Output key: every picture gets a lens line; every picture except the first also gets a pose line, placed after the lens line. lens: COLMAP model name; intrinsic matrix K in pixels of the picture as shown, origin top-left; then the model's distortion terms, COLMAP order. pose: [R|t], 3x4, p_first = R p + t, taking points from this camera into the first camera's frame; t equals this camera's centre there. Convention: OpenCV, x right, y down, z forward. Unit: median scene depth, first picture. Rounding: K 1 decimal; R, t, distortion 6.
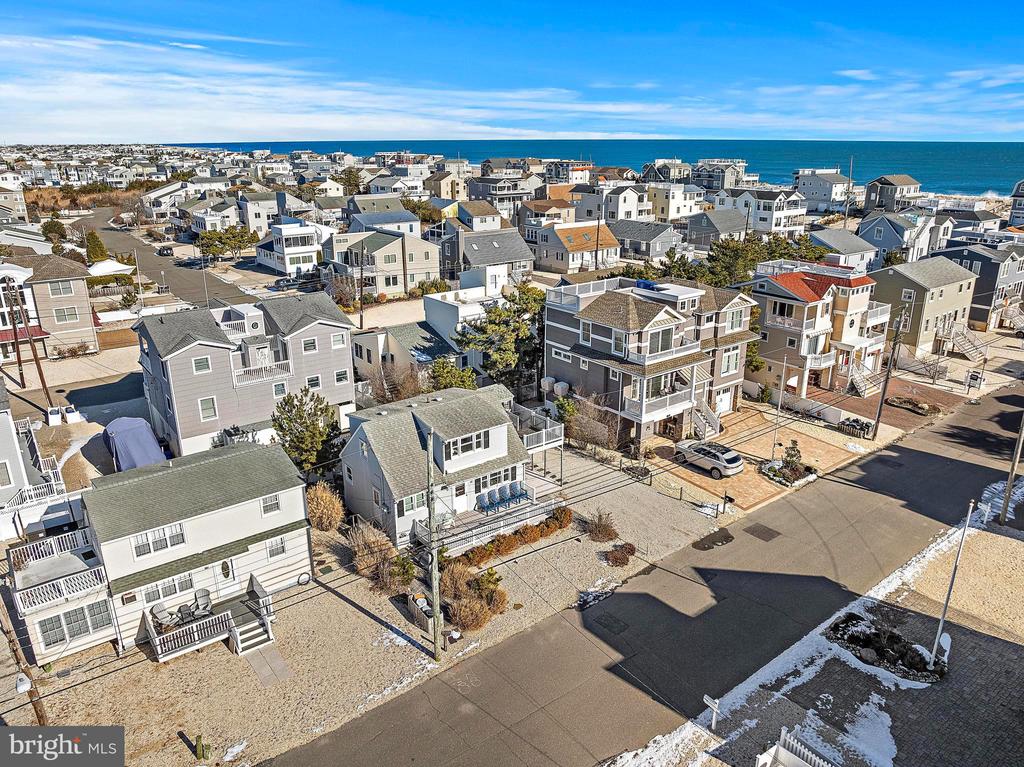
lens RADIAL K [[722.0, 0, 514.5], [0, 722.0, 381.2], [0, 0, 1]] dist [-0.035193, -0.001632]
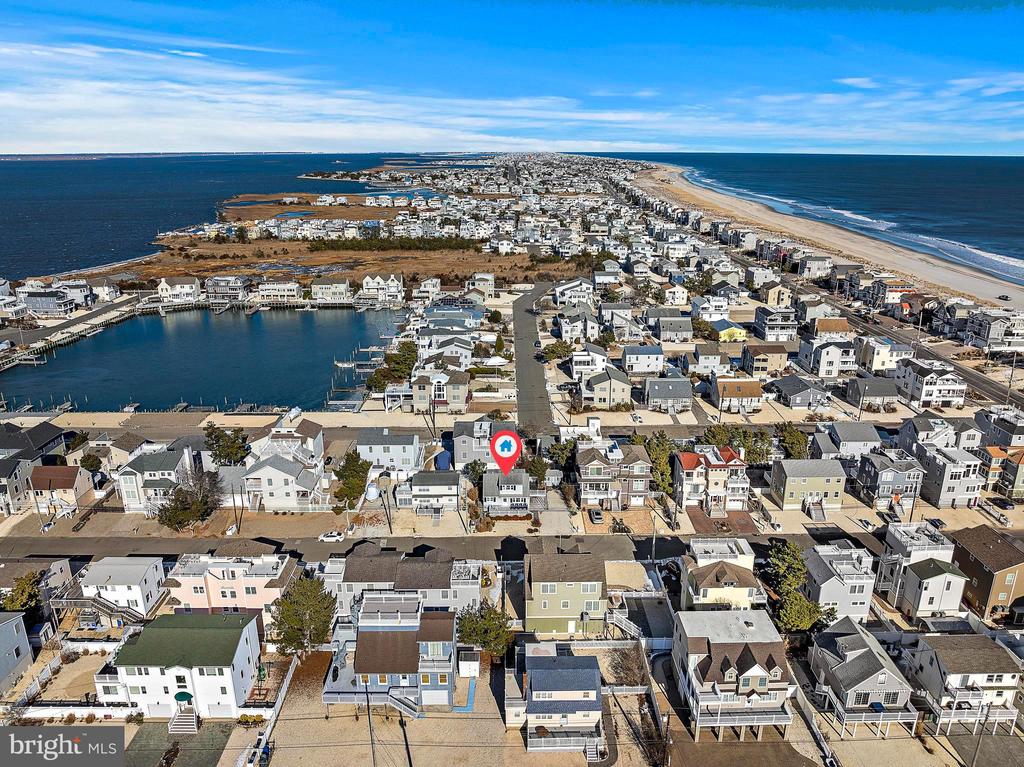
lens RADIAL K [[722.0, 0, 514.5], [0, 722.0, 381.2], [0, 0, 1]] dist [-0.035193, -0.001632]
pose [[0.801517, 0.187280, -0.567888, 1.558304], [-0.194535, 0.979695, 0.048521, -0.499188], [0.565444, 0.071583, 0.821675, -1.582927]]
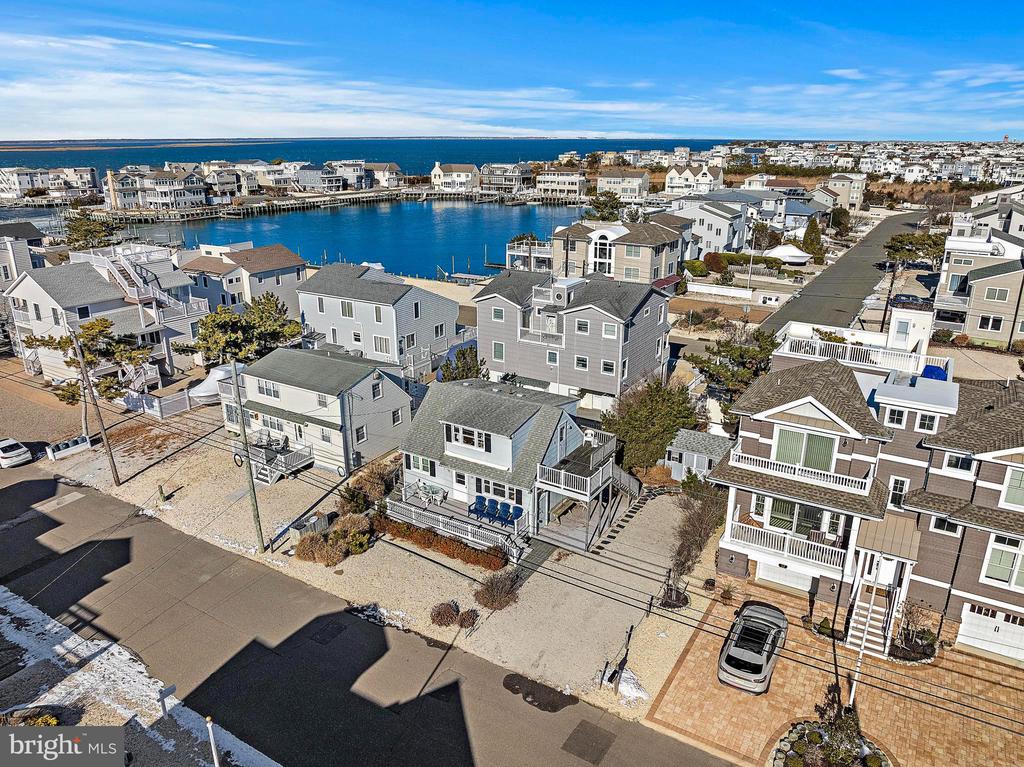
lens RADIAL K [[722.0, 0, 514.5], [0, 722.0, 381.2], [0, 0, 1]] dist [-0.035193, -0.001632]
pose [[0.356023, 0.304395, -0.883511, 0.684661], [-0.301112, 0.932400, 0.199902, -0.169558], [0.884635, 0.194867, 0.423613, 0.535104]]
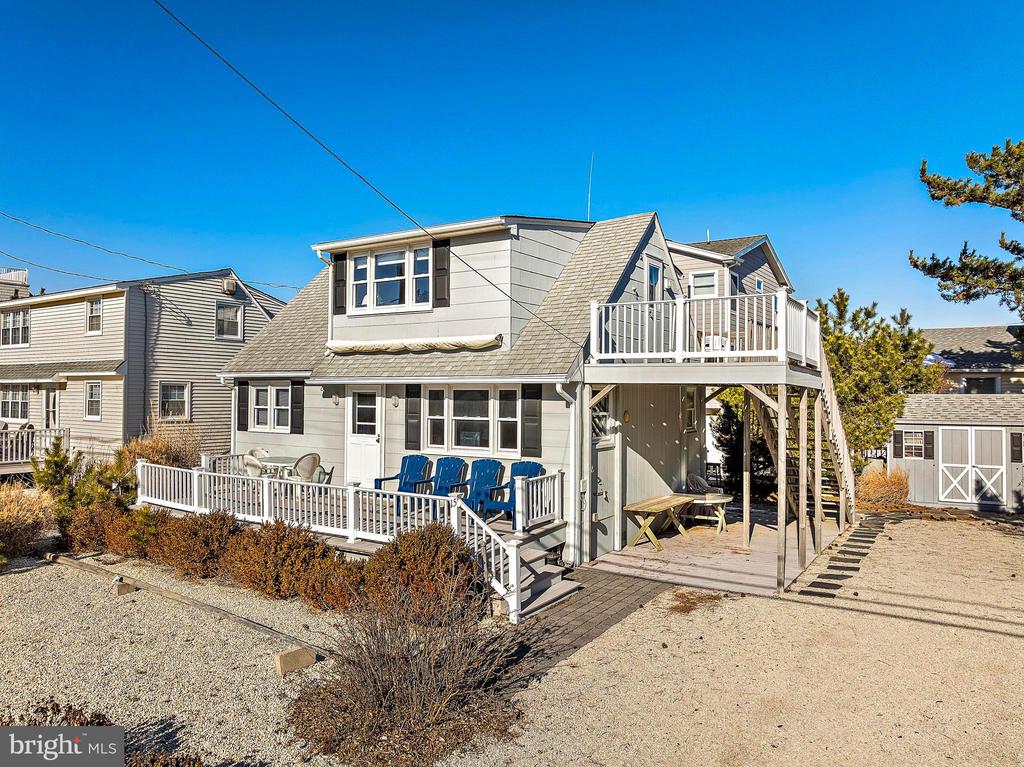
lens RADIAL K [[722.0, 0, 514.5], [0, 722.0, 381.2], [0, 0, 1]] dist [-0.035193, -0.001632]
pose [[0.334633, -0.016330, -0.942207, 0.239989], [-0.311195, 0.941843, -0.126847, 0.135016], [0.889482, 0.335657, 0.310090, 0.823087]]
